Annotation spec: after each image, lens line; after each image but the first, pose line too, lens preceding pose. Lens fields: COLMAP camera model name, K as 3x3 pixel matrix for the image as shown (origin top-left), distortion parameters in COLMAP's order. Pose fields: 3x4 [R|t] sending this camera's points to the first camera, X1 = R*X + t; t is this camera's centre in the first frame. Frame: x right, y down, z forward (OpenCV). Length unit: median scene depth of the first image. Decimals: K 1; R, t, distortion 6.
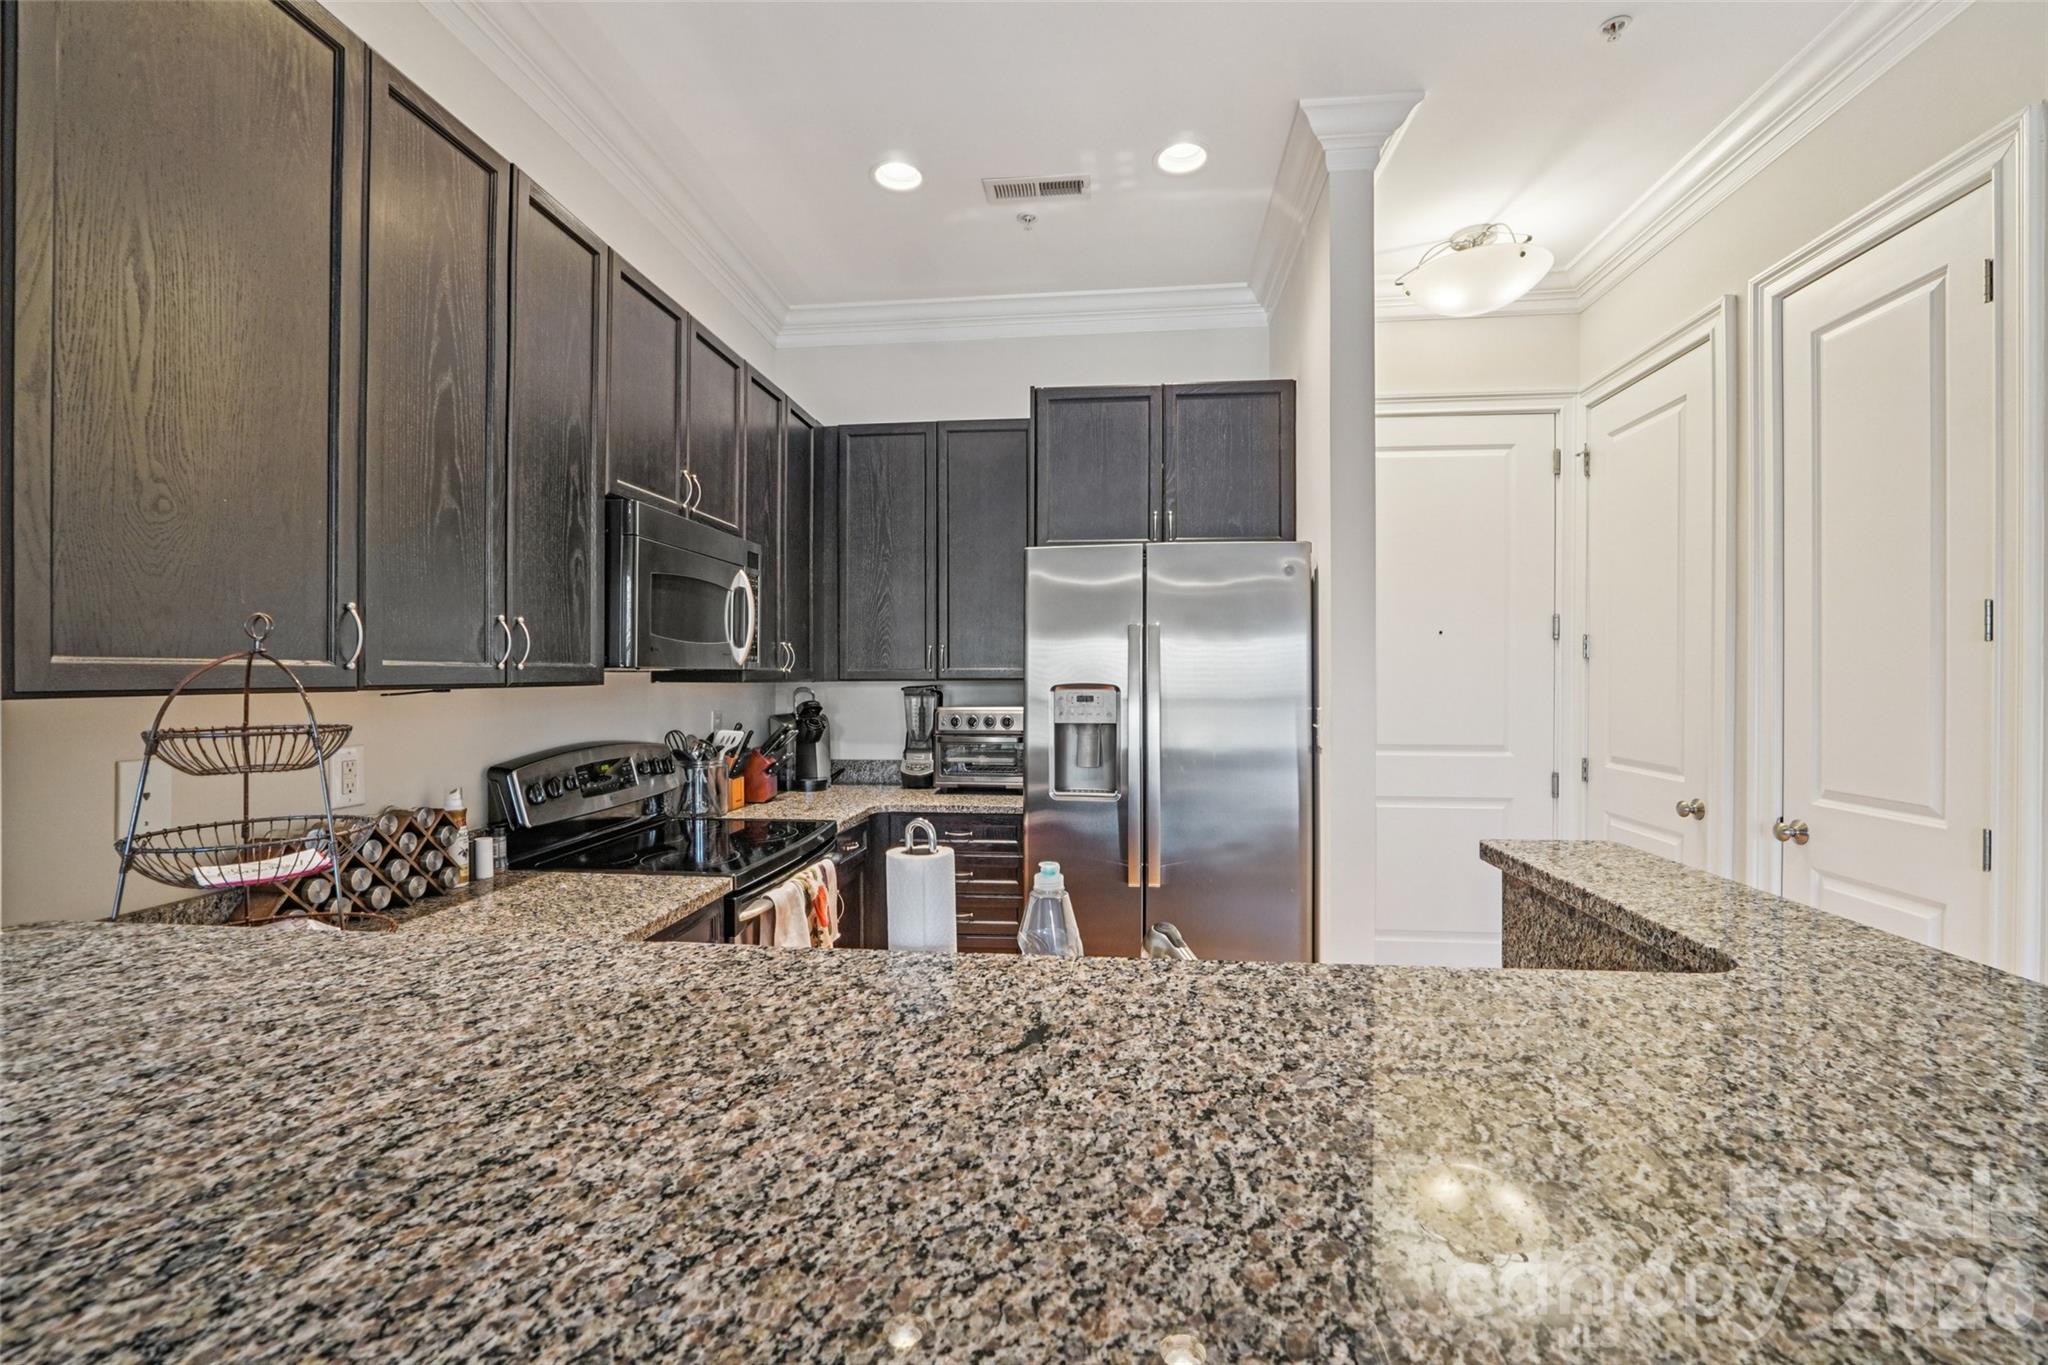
lens RADIAL K [[865.0, 0, 1042.0], [0, 865.0, 684.0], [0, 0, 1]] dist [-0.013782, 0.005056]
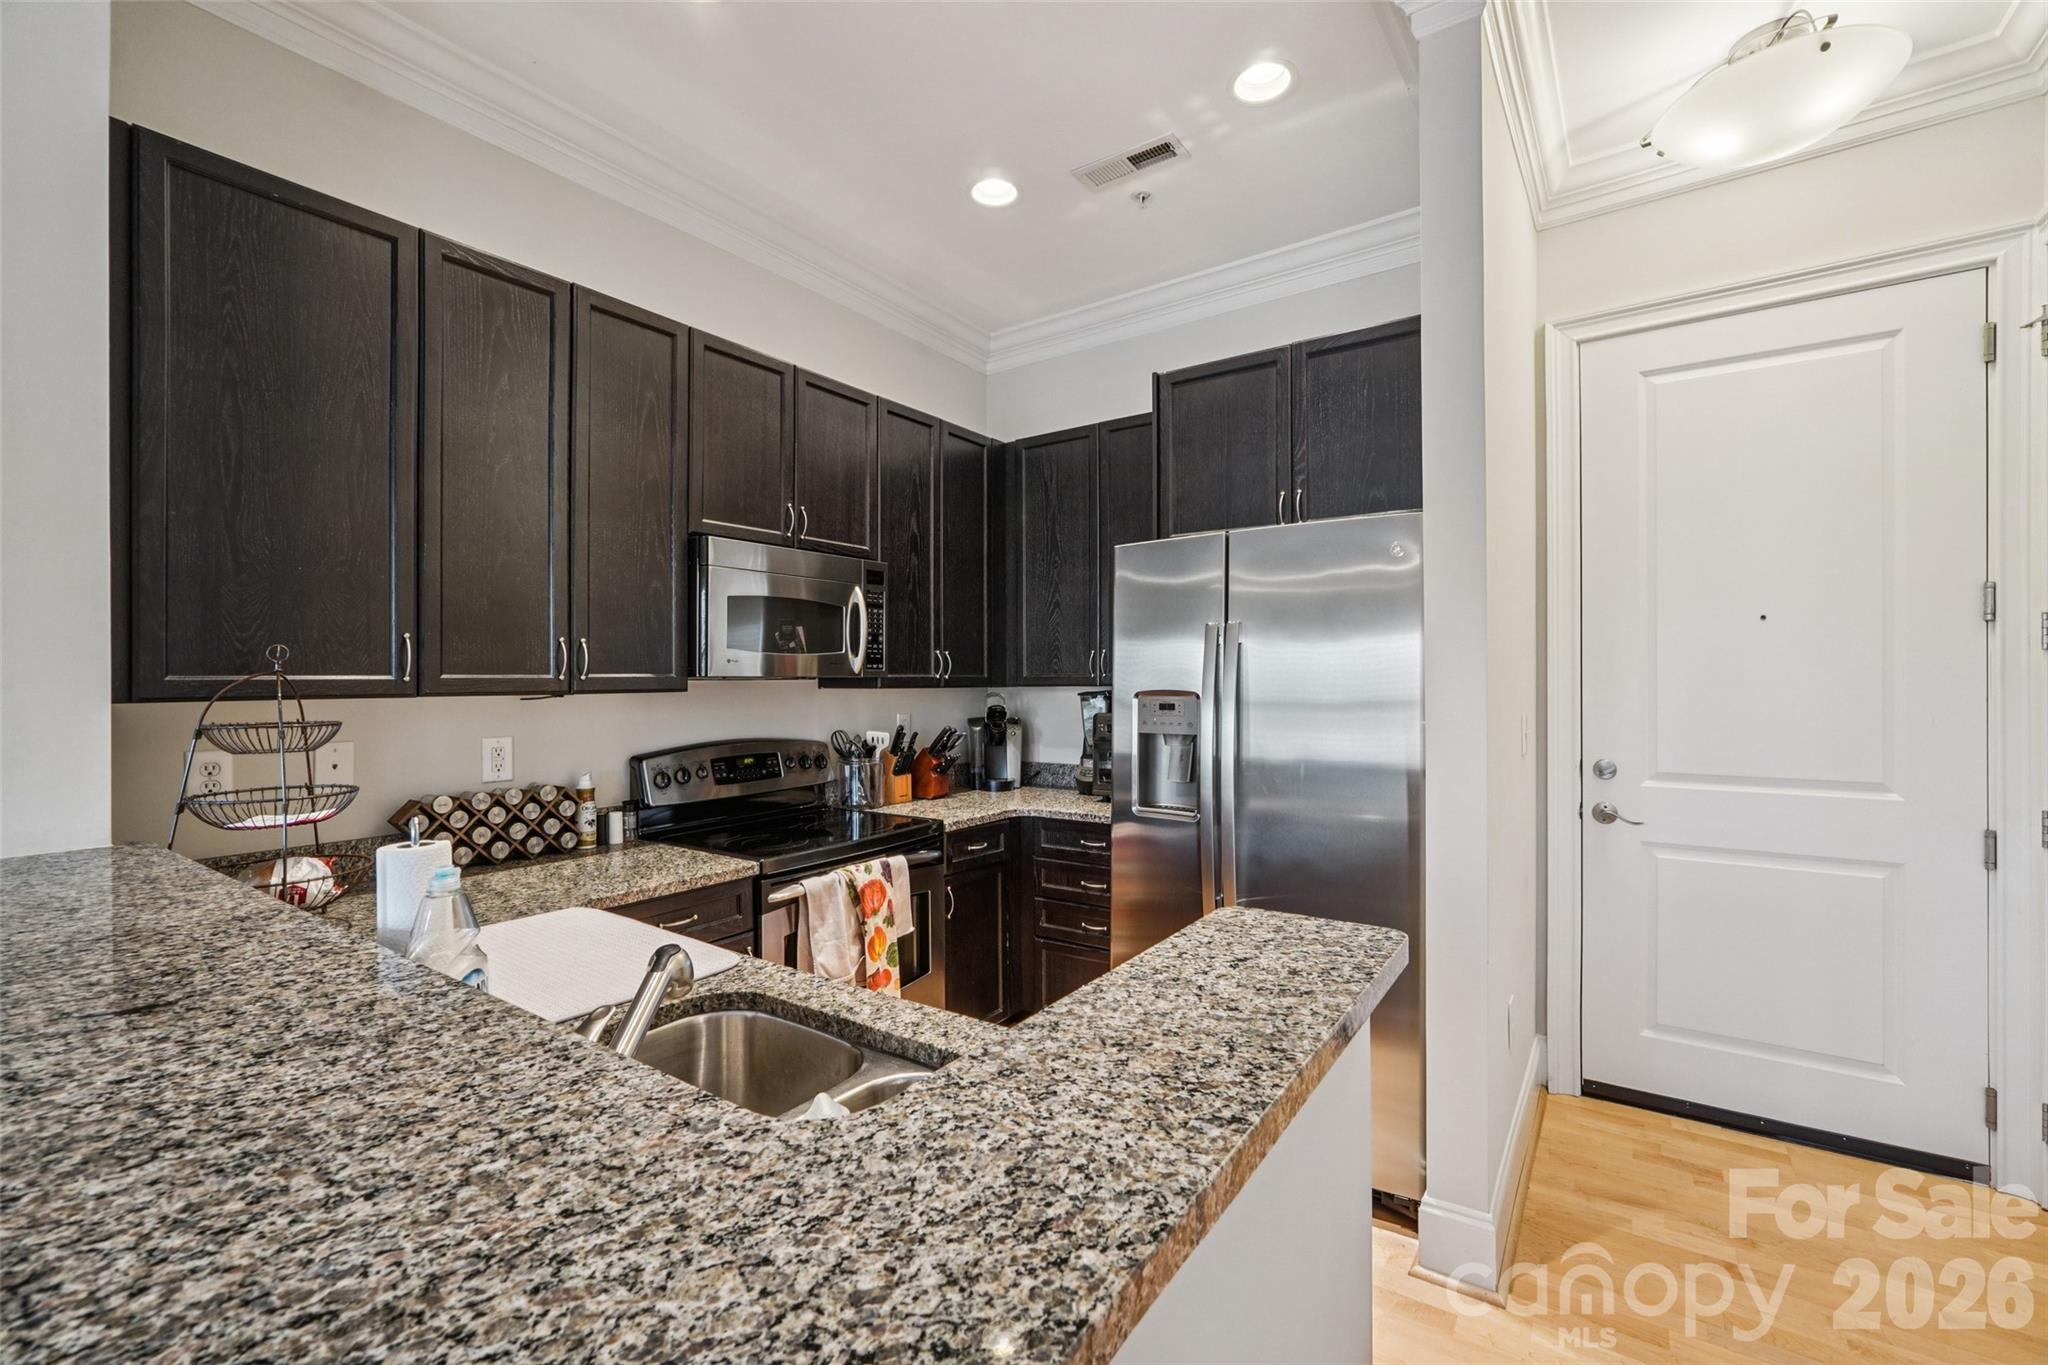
lens RADIAL K [[865.0, 0, 1039.5], [0, 865.0, 679.1], [0, 0, 1]] dist [-0.013782, 0.005056]
pose [[0.875078, -0.004084, -0.483966, 0.374379], [-0.000083, 0.999963, -0.008588, -0.004477], [0.483983, 0.007555, 0.875045, 0.138017]]
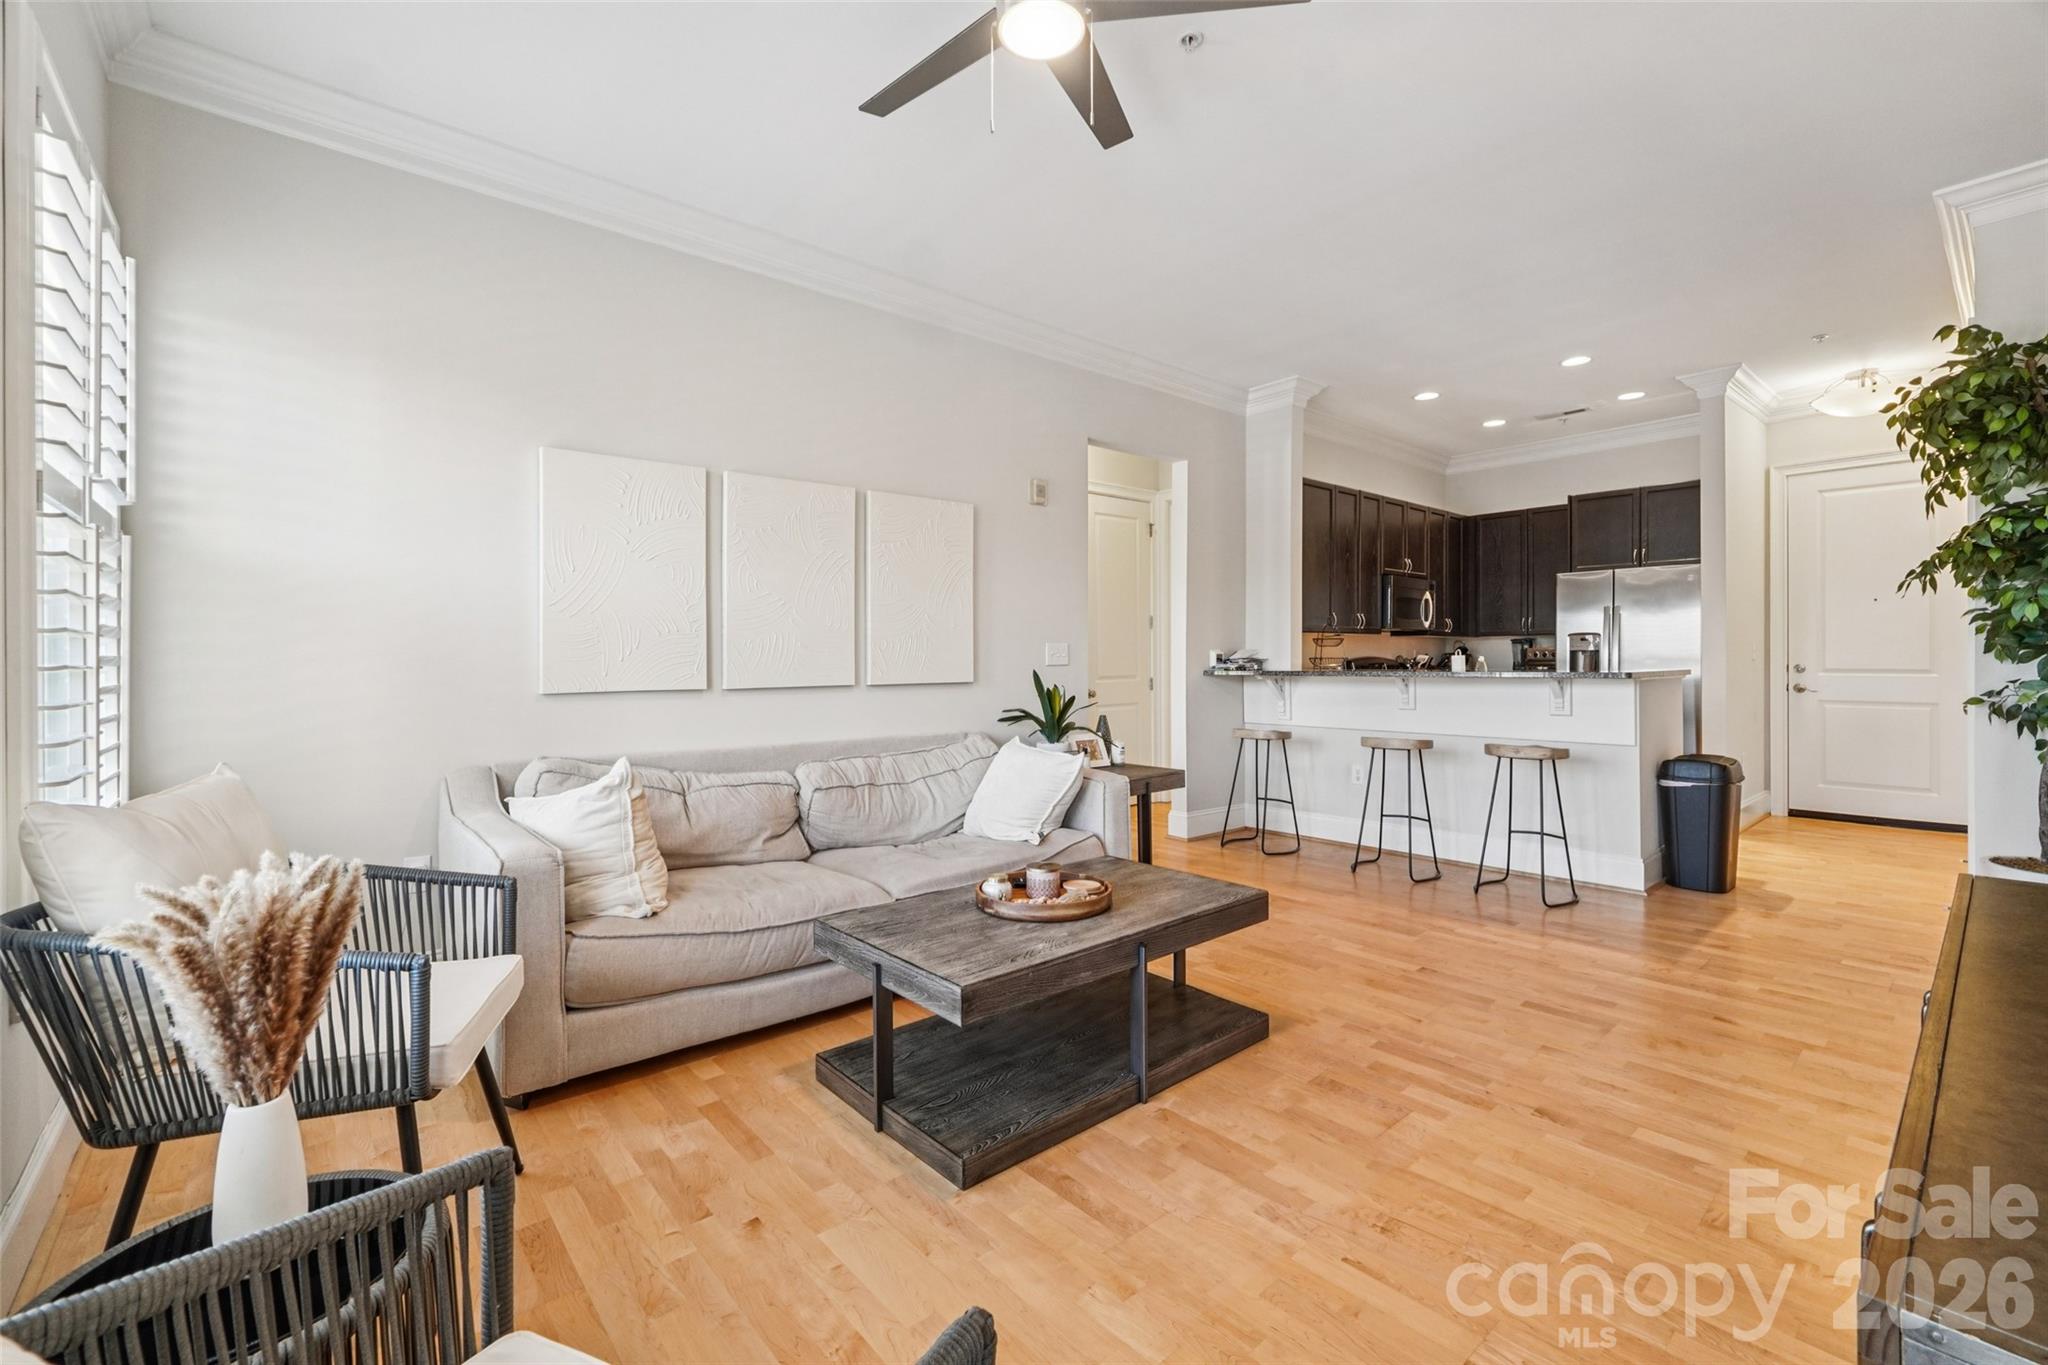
lens RADIAL K [[865.0, 0, 1032.4], [0, 865.0, 654.1], [0, 0, 1]] dist [-0.013782, 0.005056]
pose [[0.720771, -0.002547, -0.693169, 0.573747], [-0.004127, 0.999960, -0.007965, 0.080086], [0.693161, 0.008601, 0.720731, -1.637912]]
